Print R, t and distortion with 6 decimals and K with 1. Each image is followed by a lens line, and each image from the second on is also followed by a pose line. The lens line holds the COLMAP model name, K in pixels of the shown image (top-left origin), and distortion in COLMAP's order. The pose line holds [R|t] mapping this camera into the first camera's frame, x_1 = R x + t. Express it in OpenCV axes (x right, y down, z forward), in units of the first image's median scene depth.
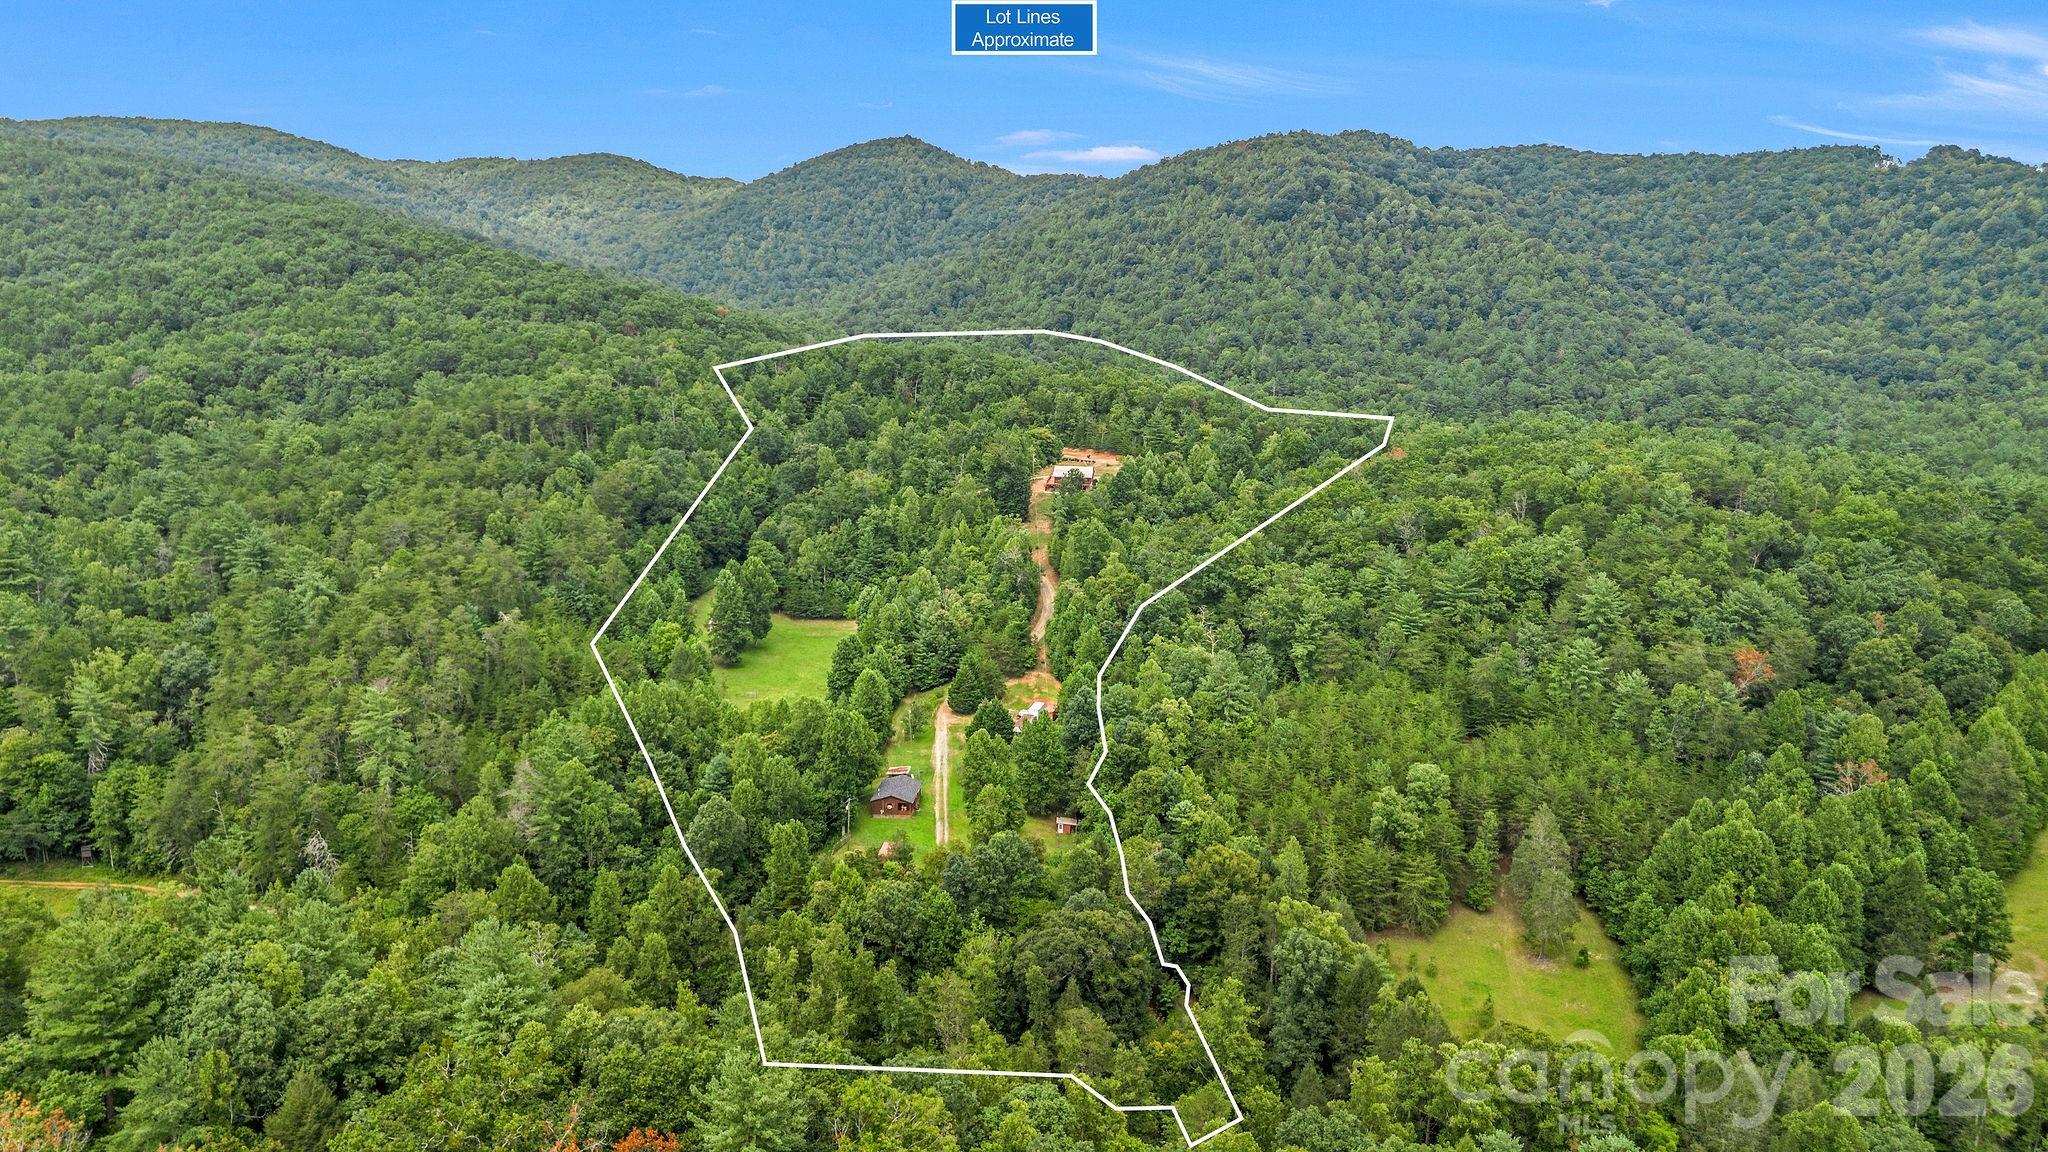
lens RADIAL K [[1461.7, 0, 1024.0], [0, 1461.7, 576.0], [0, 0, 1]] dist [0.018706, -0.003152]
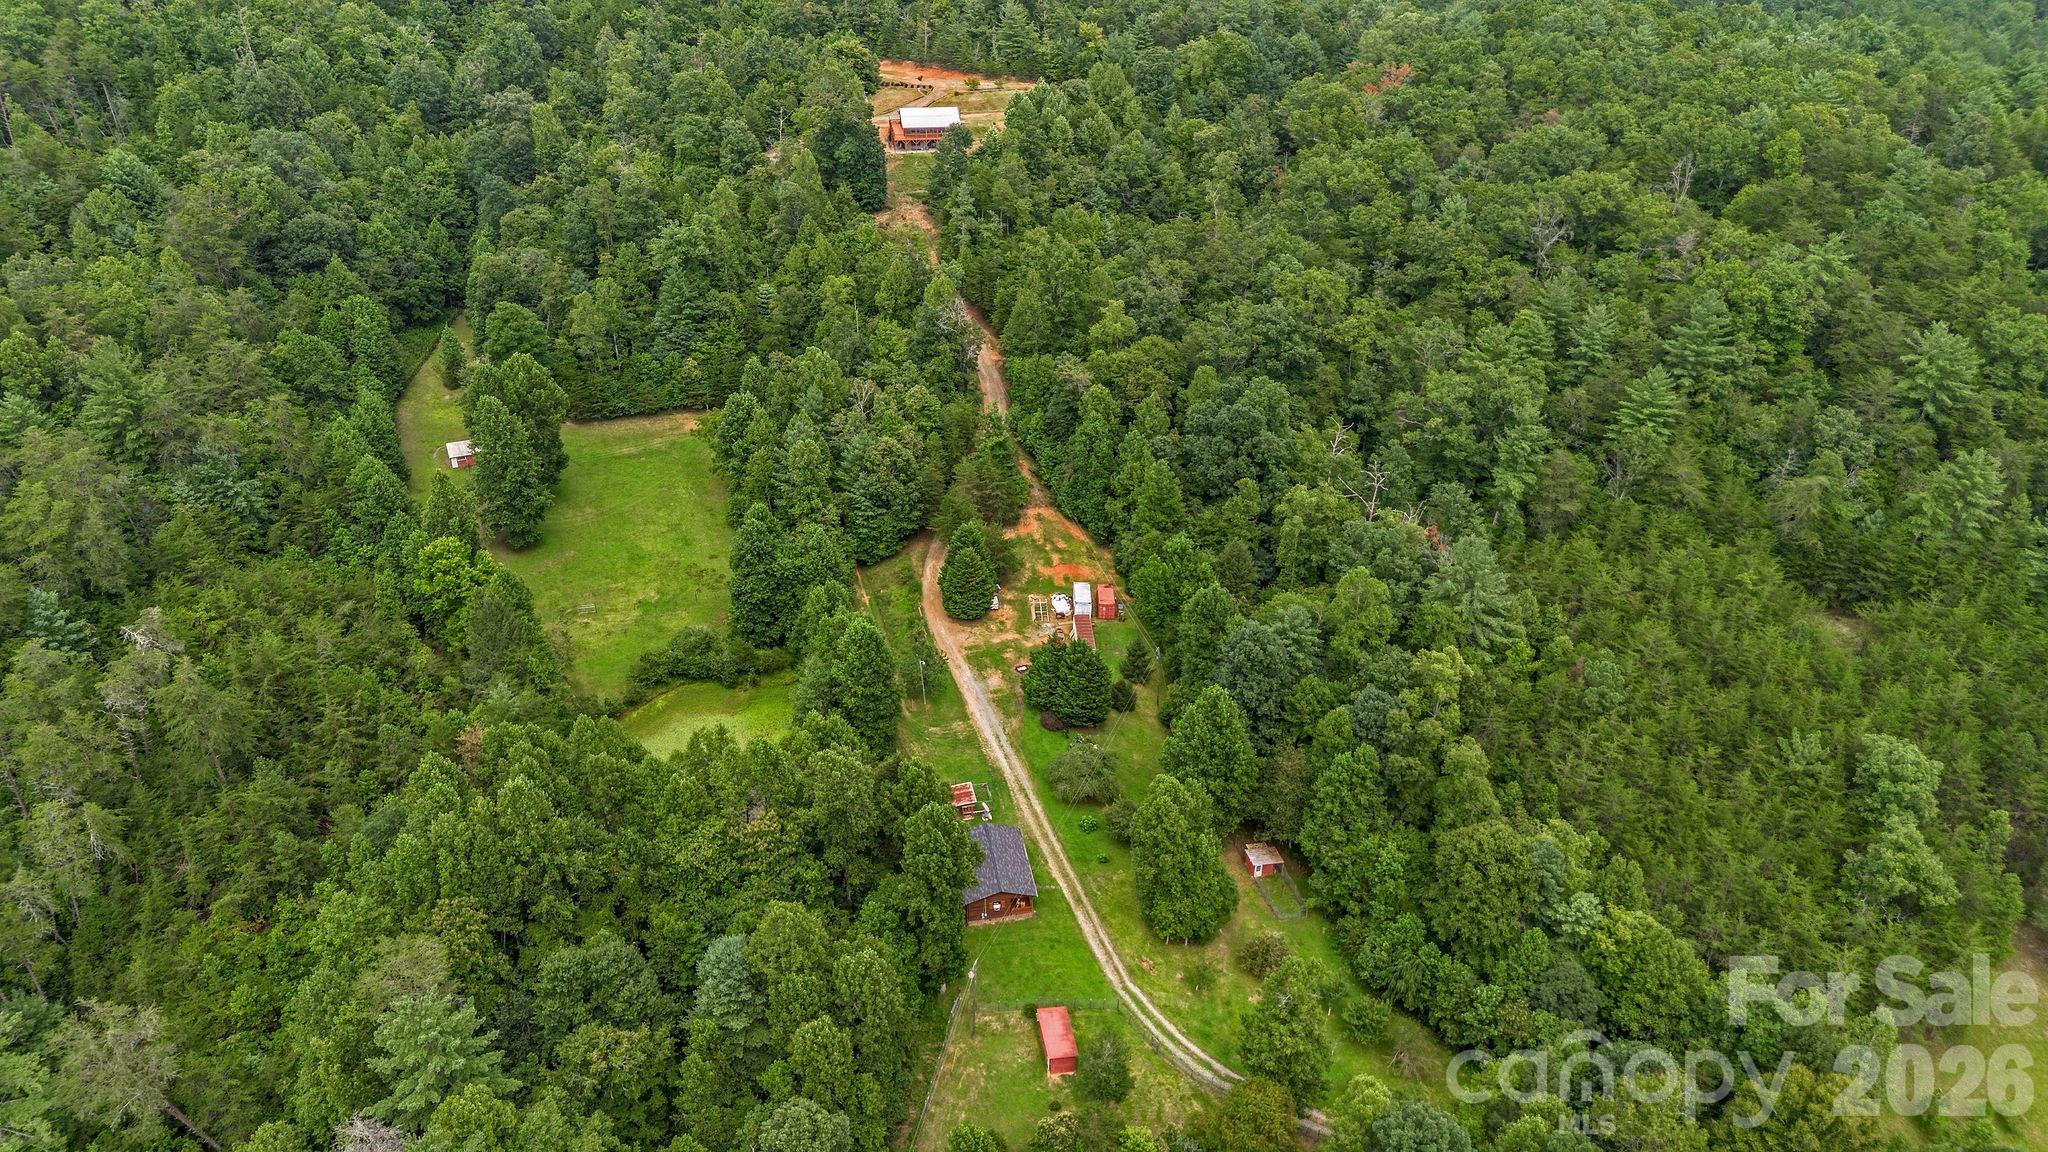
lens RADIAL K [[1461.7, 0, 1024.0], [0, 1461.7, 576.0], [0, 0, 1]] dist [0.018706, -0.003152]
pose [[0.958897, -0.148514, 0.241785, -0.133639], [0.063389, 0.942676, 0.327634, -0.101223], [-0.276583, -0.298840, 0.913343, 0.339896]]
